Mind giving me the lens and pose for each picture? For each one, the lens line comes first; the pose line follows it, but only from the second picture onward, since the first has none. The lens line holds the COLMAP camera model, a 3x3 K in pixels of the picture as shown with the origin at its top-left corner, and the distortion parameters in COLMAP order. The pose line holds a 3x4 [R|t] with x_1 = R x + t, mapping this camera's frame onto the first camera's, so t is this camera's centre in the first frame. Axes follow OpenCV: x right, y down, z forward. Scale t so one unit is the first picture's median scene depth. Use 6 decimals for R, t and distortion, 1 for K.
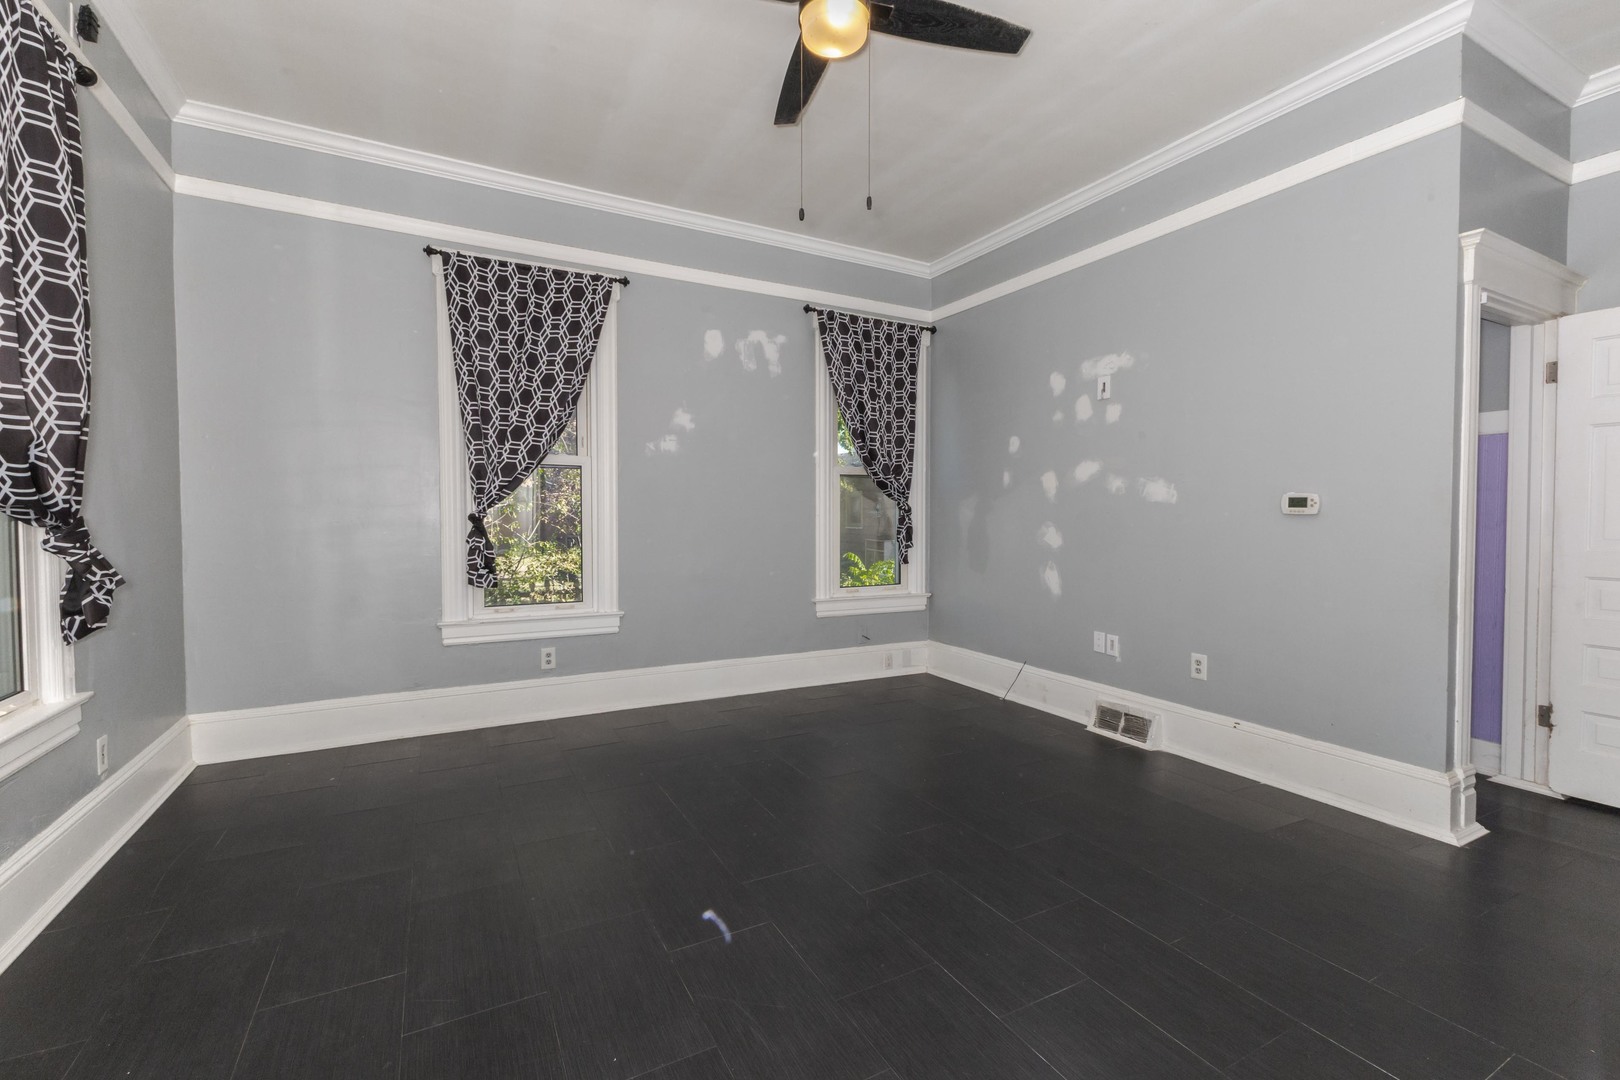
lens RADIAL K [[697.9, 0, 806.8], [0, 697.9, 536.2], [0, 0, 1]] dist [-0.000167, -0.001577]
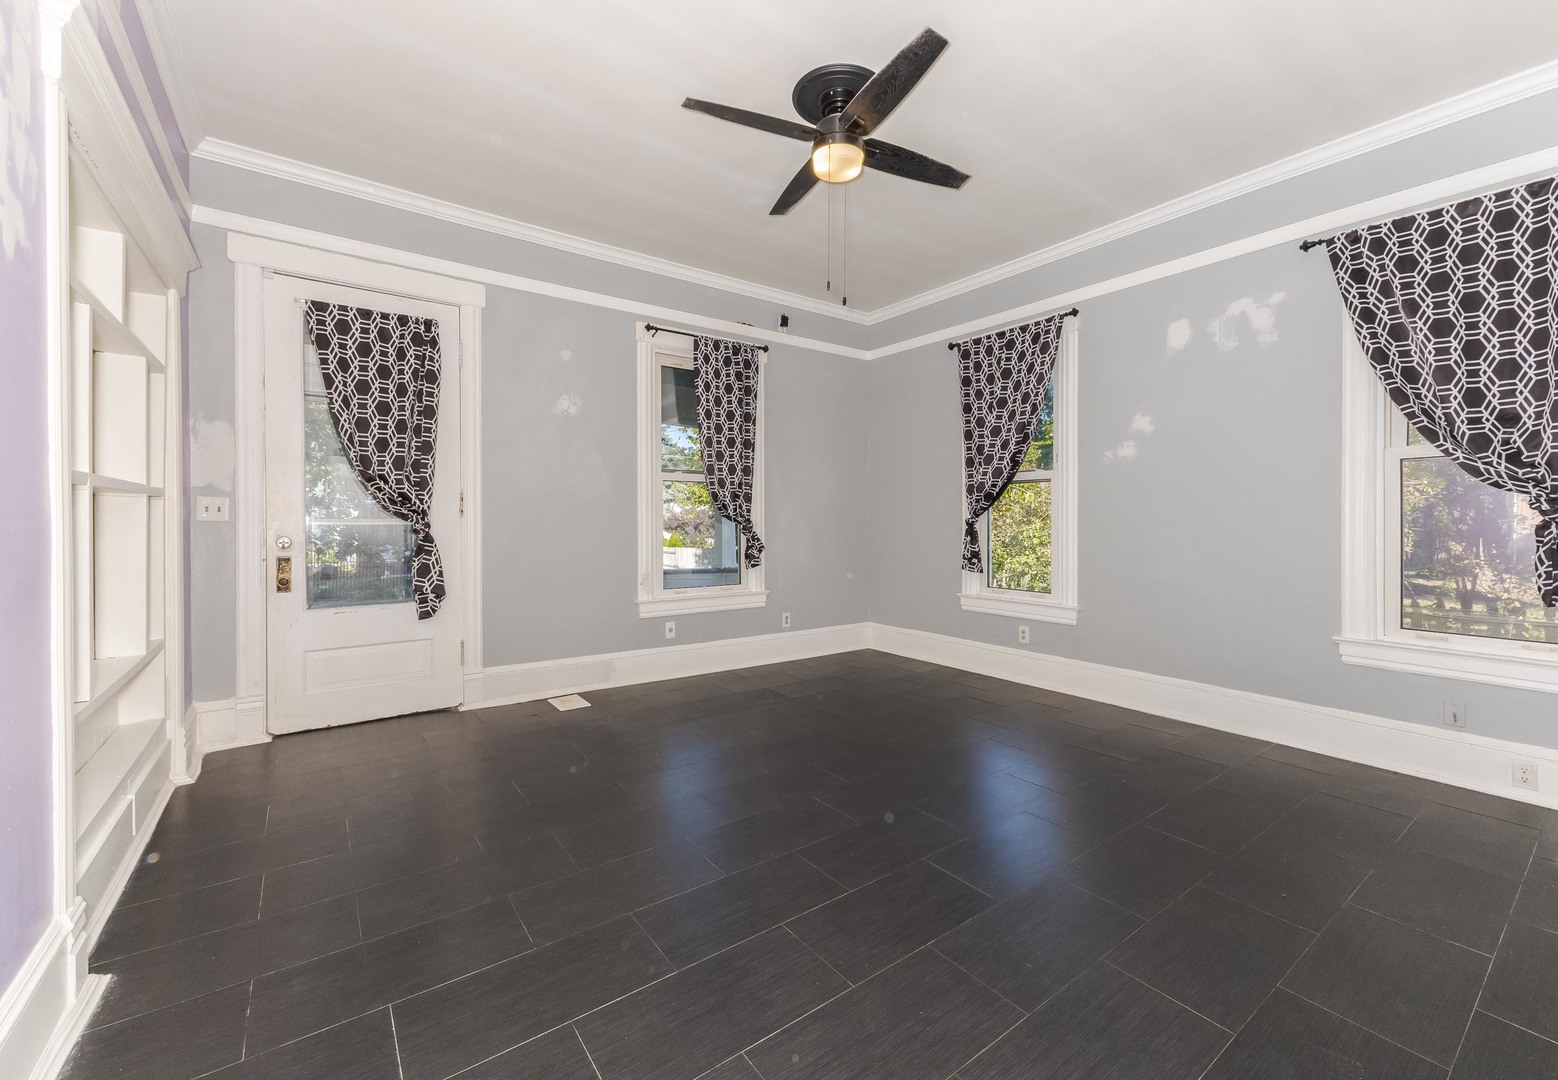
lens RADIAL K [[646.4, 0, 786.6], [0, 646.4, 528.9], [0, 0, 1]] dist [0.001875, -0.000473]
pose [[0.134999, 0.009596, -0.990799, 0.669147], [-0.031538, 0.999488, 0.005383, -0.006963], [0.990344, 0.030521, 0.135233, 0.387226]]
